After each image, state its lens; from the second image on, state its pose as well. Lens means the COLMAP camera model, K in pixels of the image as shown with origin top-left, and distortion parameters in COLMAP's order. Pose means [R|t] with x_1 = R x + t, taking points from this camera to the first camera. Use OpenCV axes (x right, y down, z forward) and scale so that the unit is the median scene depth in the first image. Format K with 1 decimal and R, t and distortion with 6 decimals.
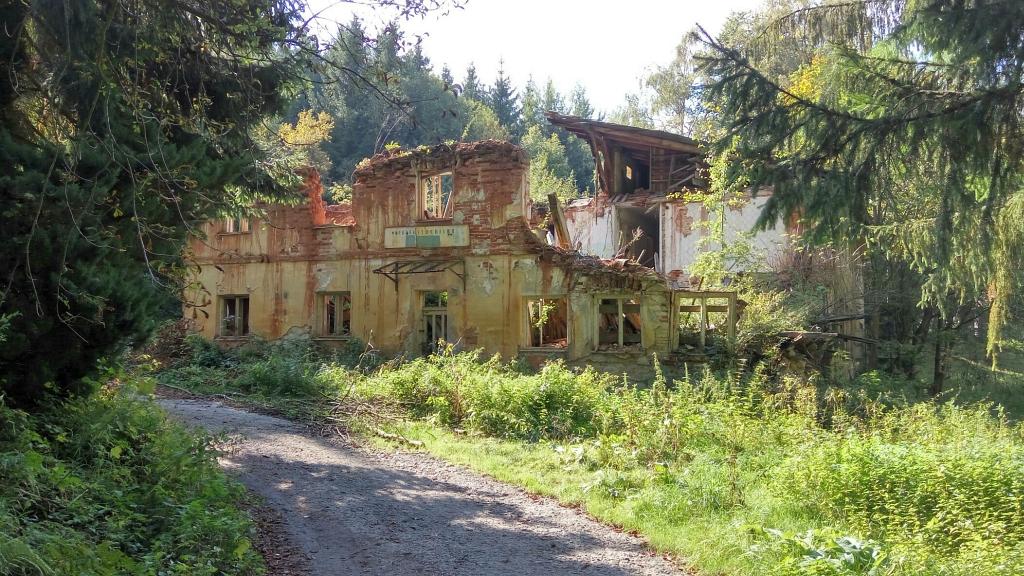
lens RADIAL K [[774.1, 0, 508.3], [0, 774.1, 289.0], [0, 0, 1]] dist [0.058506, -0.006633]
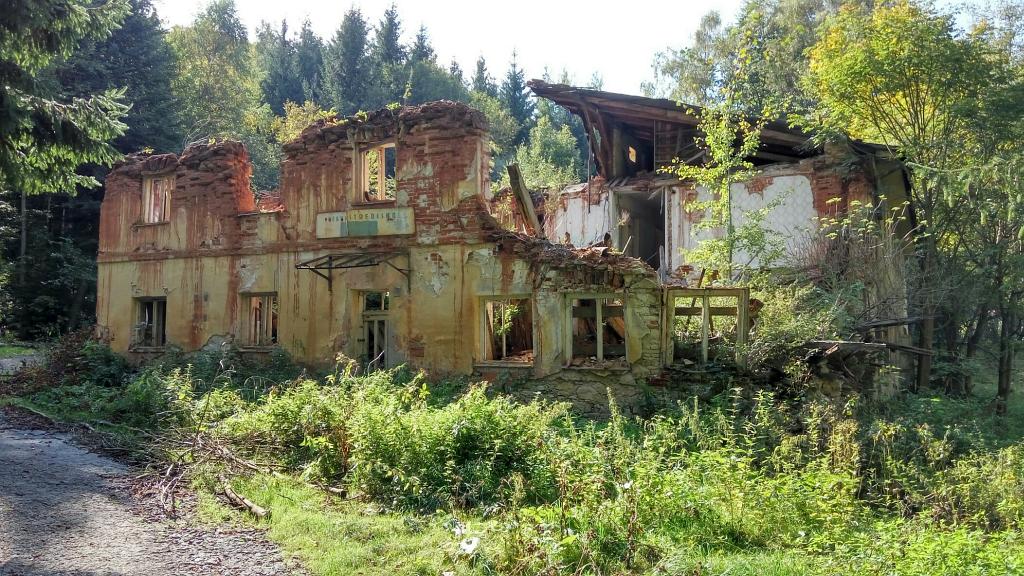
lens RADIAL K [[774.1, 0, 514.9], [0, 774.1, 288.0], [0, 0, 1]] dist [0.058506, -0.006633]
pose [[0.999559, -0.004112, -0.029419, 0.074347], [0.003870, 0.999958, -0.008270, 0.007053], [0.029451, 0.008152, 0.999533, 0.200173]]
